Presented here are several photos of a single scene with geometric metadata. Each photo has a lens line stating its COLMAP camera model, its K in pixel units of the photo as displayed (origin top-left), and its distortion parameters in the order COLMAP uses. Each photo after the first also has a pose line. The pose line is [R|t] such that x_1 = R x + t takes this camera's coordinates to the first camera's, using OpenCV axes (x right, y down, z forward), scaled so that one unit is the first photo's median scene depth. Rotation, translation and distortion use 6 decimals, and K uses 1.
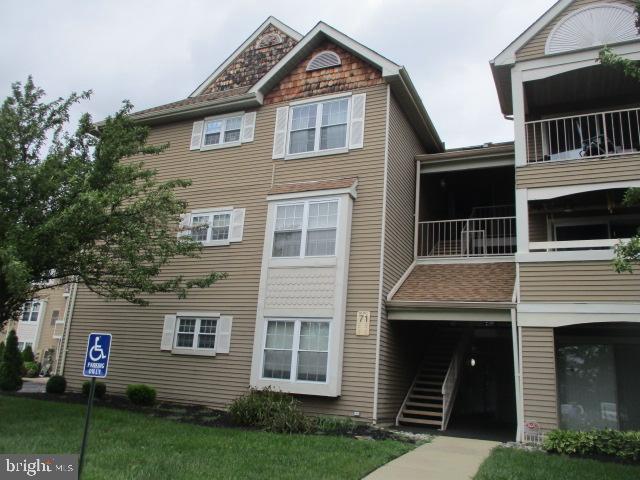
lens RADIAL K [[532.5, 0, 321.0], [0, 532.5, 236.9], [0, 0, 1]] dist [-0.034039, 0.015054]
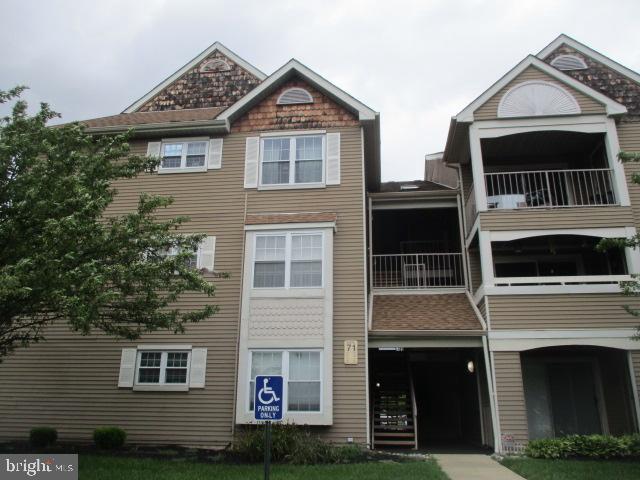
lens RADIAL K [[532.5, 0, 321.0], [0, 532.5, 236.9], [0, 0, 1]] dist [-0.034039, 0.015054]
pose [[0.948633, 0.038048, 0.314083, -0.284828], [-0.024356, 0.998579, -0.047407, -0.012449], [-0.315440, 0.037322, 0.948211, 0.013660]]
